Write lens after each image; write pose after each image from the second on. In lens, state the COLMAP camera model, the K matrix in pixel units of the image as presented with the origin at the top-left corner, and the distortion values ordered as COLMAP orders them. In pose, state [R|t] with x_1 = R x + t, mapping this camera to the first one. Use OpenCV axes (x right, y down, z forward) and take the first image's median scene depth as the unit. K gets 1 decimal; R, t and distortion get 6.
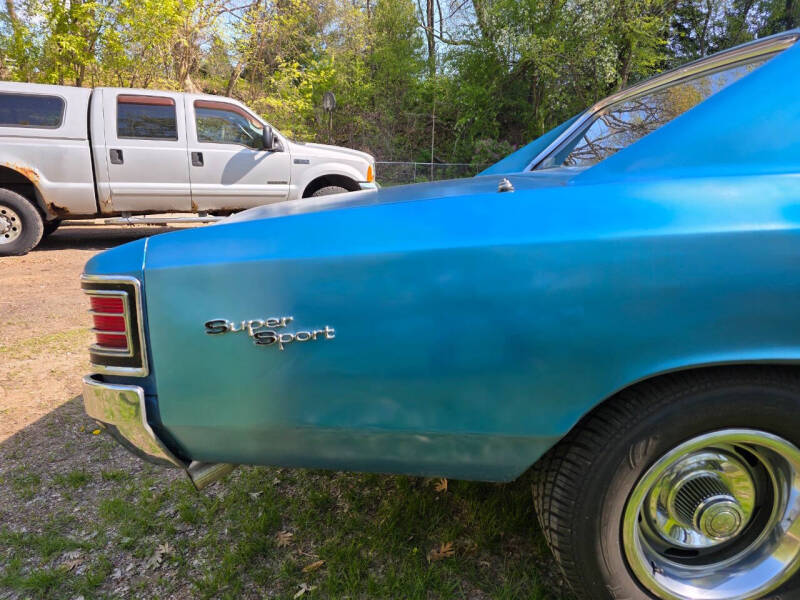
lens RADIAL K [[534.8, 0, 400.0], [0, 534.8, 300.0], [0, 0, 1]] dist [0.072728, -0.058763]
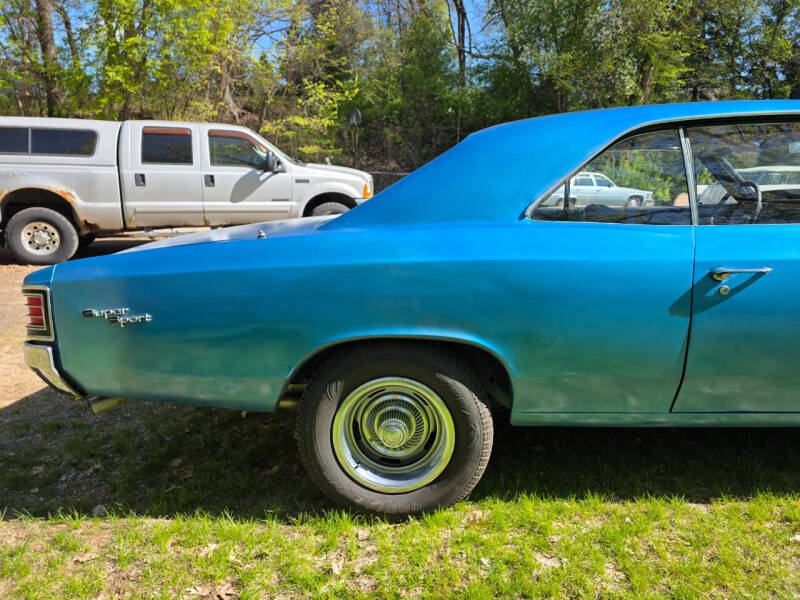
lens RADIAL K [[532.6, 0, 399.9], [0, 532.6, 288.1], [0, 0, 1]] dist [0.066193, -0.061229]
pose [[0.997622, 0.005710, -0.068688, 0.104927], [-0.008115, 0.999362, -0.034774, 0.002234], [0.068446, 0.035249, 0.997032, -0.094124]]
